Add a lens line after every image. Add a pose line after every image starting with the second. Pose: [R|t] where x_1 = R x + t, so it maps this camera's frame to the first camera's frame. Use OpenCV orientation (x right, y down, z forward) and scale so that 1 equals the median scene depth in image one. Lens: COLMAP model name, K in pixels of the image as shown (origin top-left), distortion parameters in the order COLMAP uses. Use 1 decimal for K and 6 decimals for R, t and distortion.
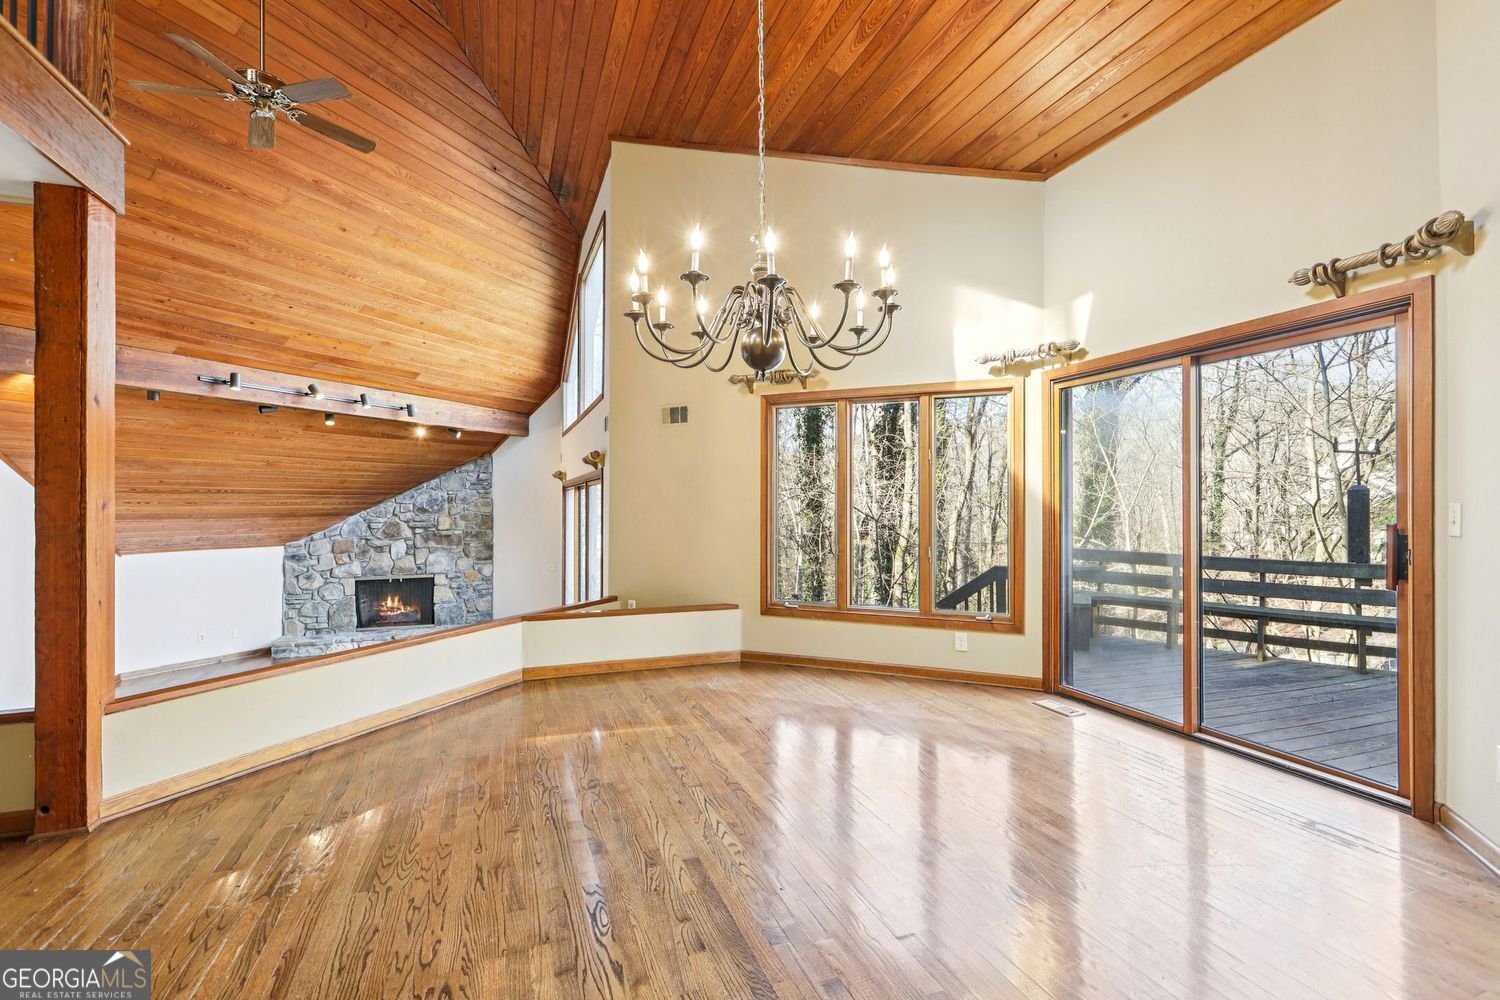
lens RADIAL K [[667.1, 0, 764.5], [0, 667.1, 502.7], [0, 0, 1]] dist [-0.003658, 0.000441]
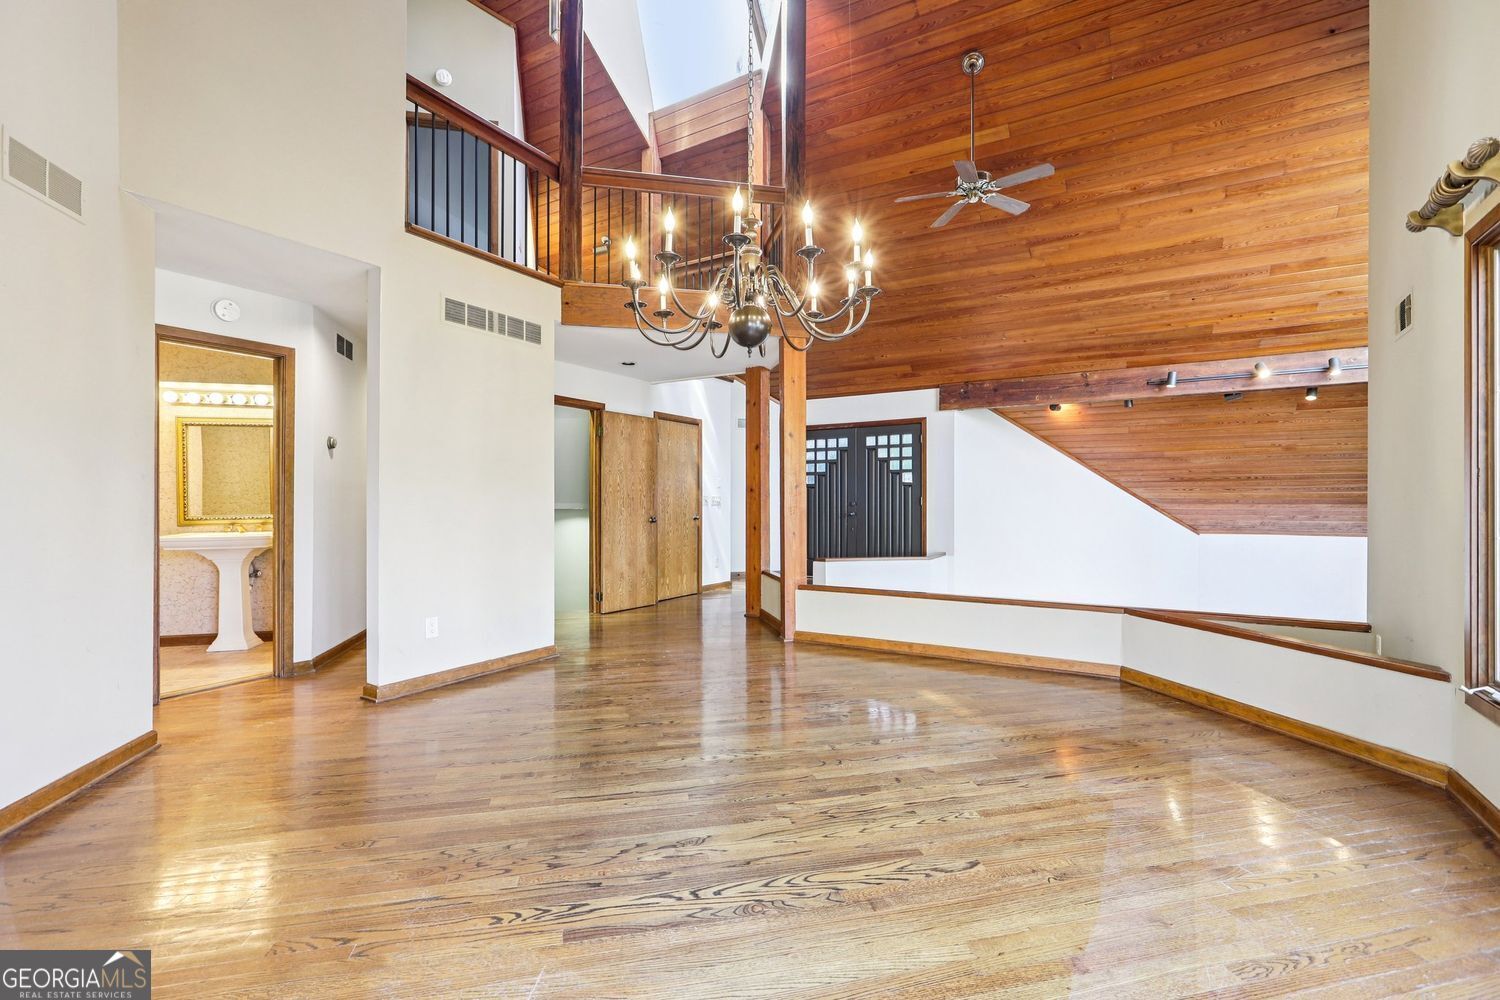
lens RADIAL K [[667.1, 0, 749.3], [0, 667.1, 504.5], [0, 0, 1]] dist [-0.003658, 0.000441]
pose [[-0.135745, 0.006044, -0.990725, 0.271930], [0.005782, 0.999969, 0.005308, 0.011890], [0.990727, -0.005008, -0.135776, 0.293856]]
